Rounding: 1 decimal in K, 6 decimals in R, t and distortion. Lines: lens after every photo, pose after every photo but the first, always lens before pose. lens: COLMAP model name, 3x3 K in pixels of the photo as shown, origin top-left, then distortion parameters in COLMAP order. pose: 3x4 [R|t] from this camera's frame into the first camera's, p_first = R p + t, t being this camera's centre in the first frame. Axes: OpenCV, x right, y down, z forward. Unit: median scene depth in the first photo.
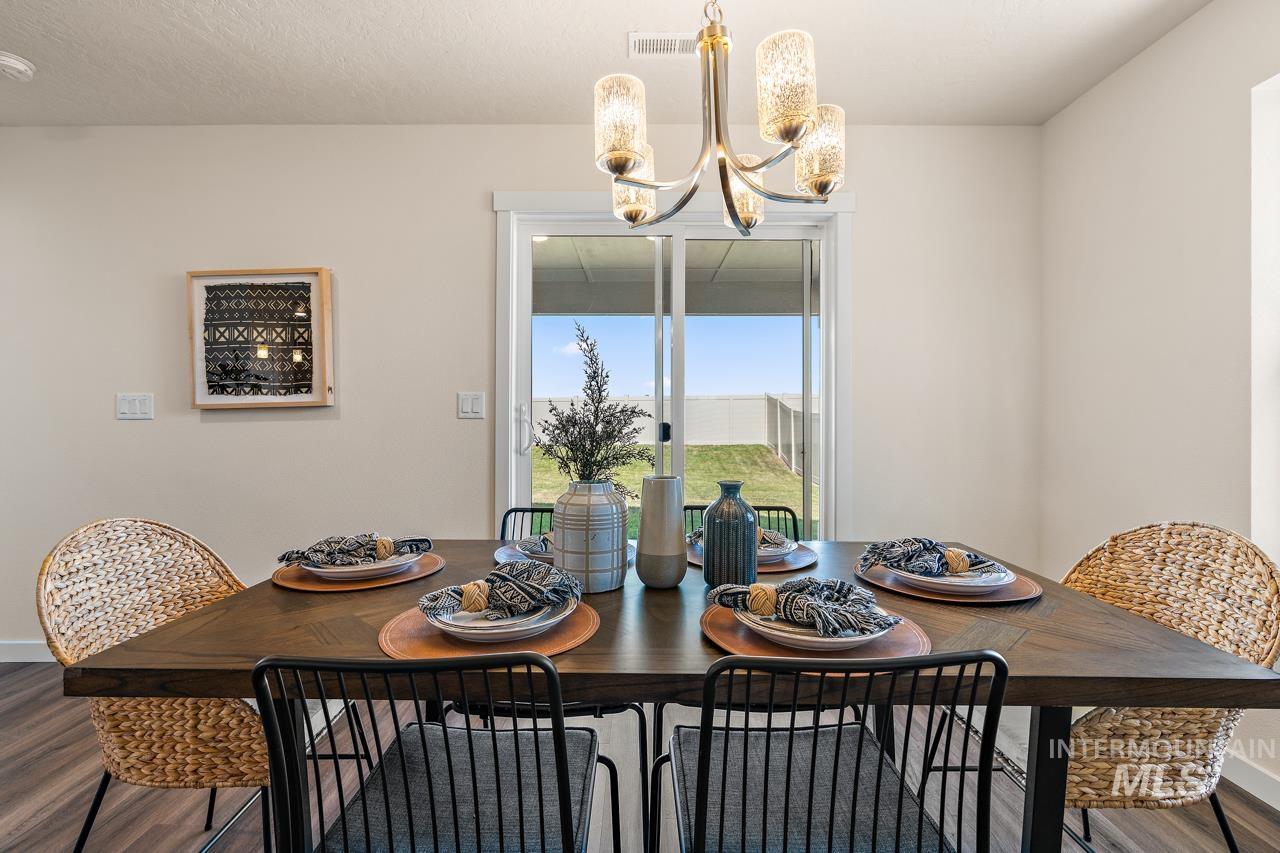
lens RADIAL K [[560.8, 0, 637.3], [0, 560.8, 421.4], [0, 0, 1]] dist [-0.001362, -0.000086]
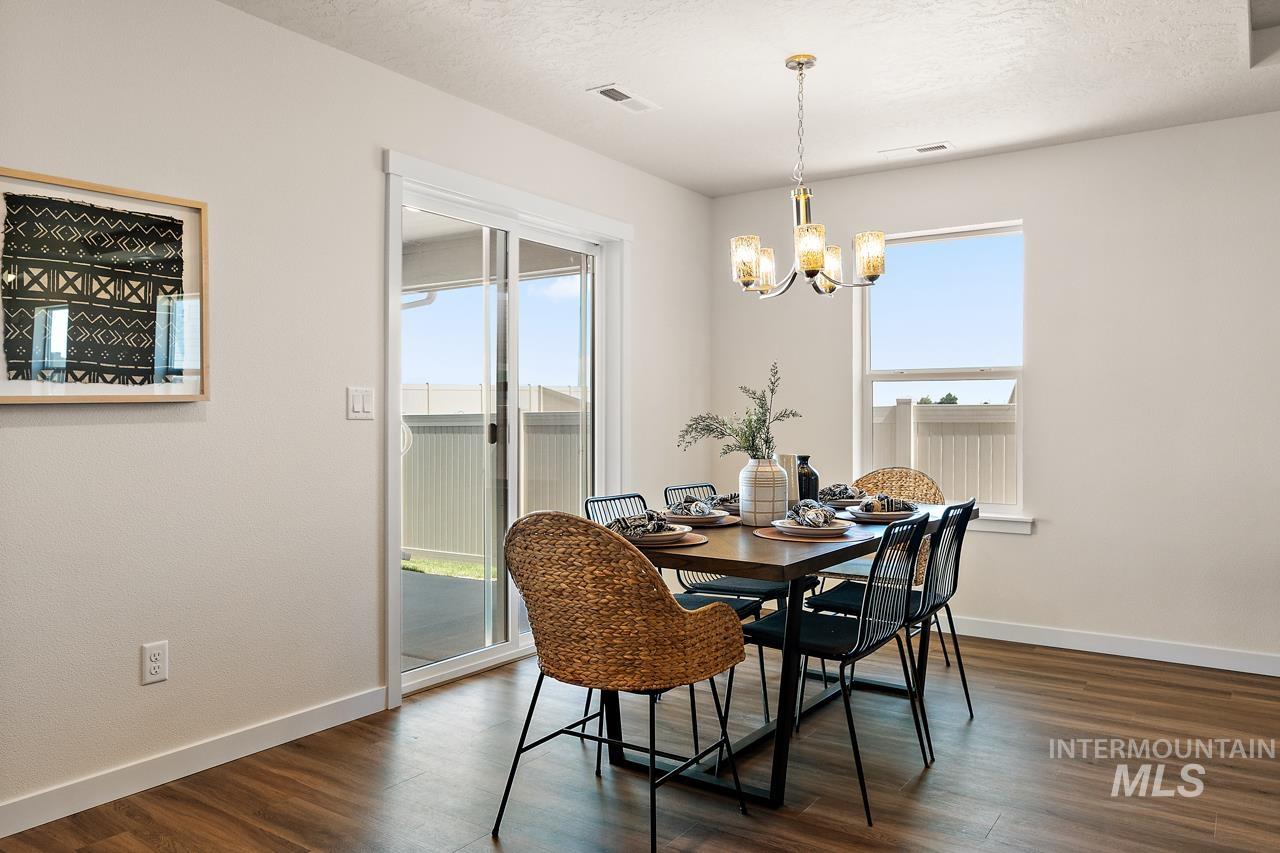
lens RADIAL K [[898.1, 0, 640.9], [0, 898.1, 424.1], [0, 0, 1]] dist [0.005430, 0.000836]
pose [[0.562764, -0.007125, 0.826587, -1.173267], [0.001181, 0.999969, 0.007816, -0.008002], [-0.826617, -0.003422, 0.562755, -0.074568]]
